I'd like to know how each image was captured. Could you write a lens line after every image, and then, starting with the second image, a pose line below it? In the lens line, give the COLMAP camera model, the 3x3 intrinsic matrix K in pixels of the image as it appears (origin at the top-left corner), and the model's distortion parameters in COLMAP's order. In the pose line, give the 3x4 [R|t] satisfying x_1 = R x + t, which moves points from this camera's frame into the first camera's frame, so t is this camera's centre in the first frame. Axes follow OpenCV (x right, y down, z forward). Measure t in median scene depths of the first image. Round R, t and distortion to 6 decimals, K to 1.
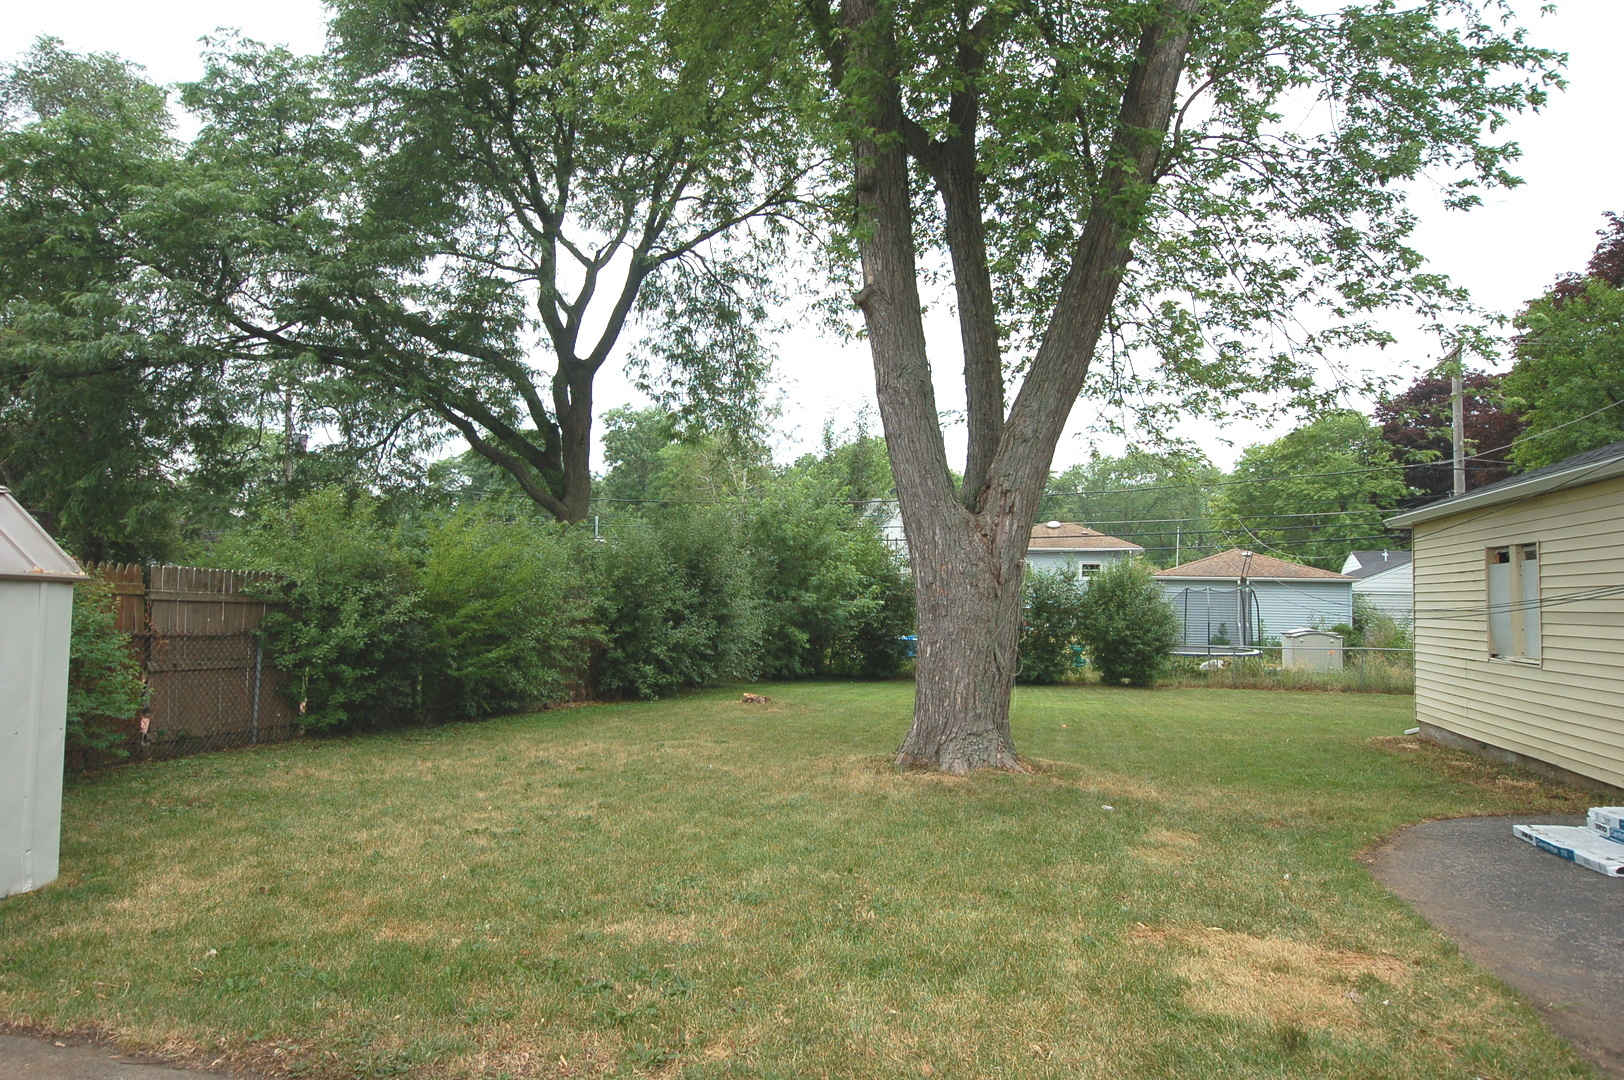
lens RADIAL K [[1032.0, 0, 811.6], [0, 1032.0, 537.4], [0, 0, 1]] dist [0.001117, -0.000562]
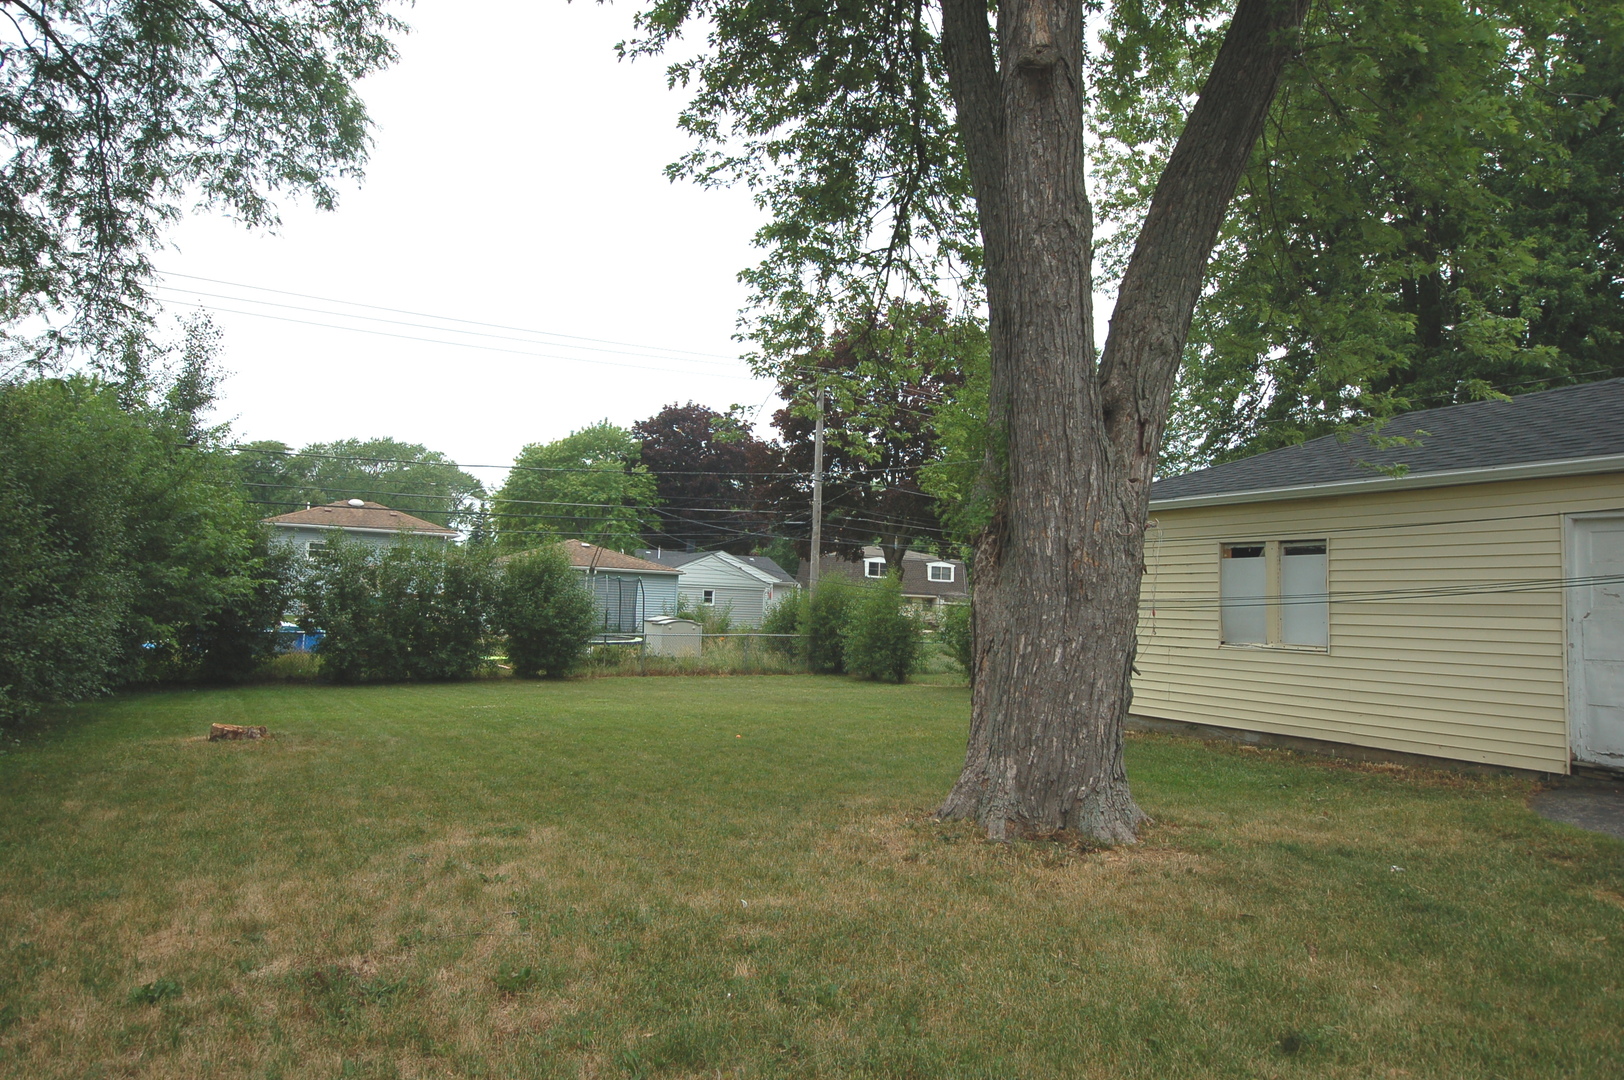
lens RADIAL K [[959.4, 0, 812.5], [0, 959.4, 544.6], [0, 0, 1]] dist [0.006239, -0.000282]
pose [[0.719631, 0.051763, 0.692425, -0.130117], [-0.061330, 0.998058, -0.010871, 0.018442], [-0.691643, -0.034643, 0.721408, 0.215977]]
